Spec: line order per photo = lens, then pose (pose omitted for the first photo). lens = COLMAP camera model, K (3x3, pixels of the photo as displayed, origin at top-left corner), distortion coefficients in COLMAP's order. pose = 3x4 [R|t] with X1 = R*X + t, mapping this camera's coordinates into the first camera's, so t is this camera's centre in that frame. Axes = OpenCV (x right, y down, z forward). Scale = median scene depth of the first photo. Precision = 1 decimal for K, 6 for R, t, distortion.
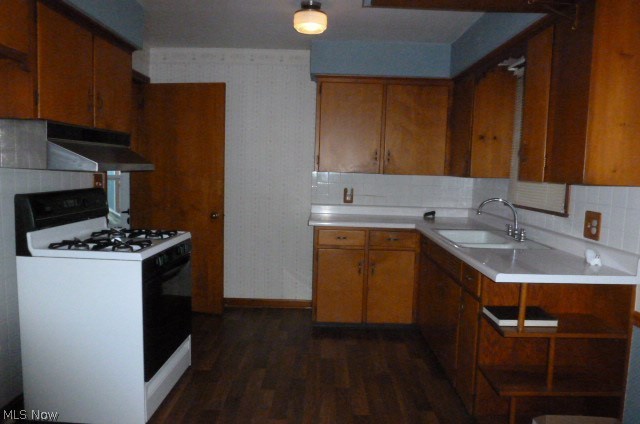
lens RADIAL K [[456.6, 0, 320.3], [0, 456.6, 216.0], [0, 0, 1]] dist [-0.048896, -0.002413]
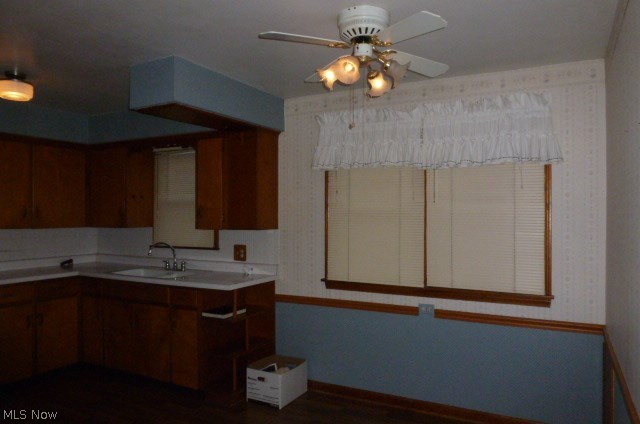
lens RADIAL K [[456.6, 0, 320.3], [0, 456.6, 211.3], [0, 0, 1]] dist [-0.048896, -0.002413]
pose [[0.454067, -0.014378, 0.890852, -0.733021], [0.105516, 0.993701, -0.037744, -0.035138], [-0.884698, 0.111138, 0.452724, -0.071362]]
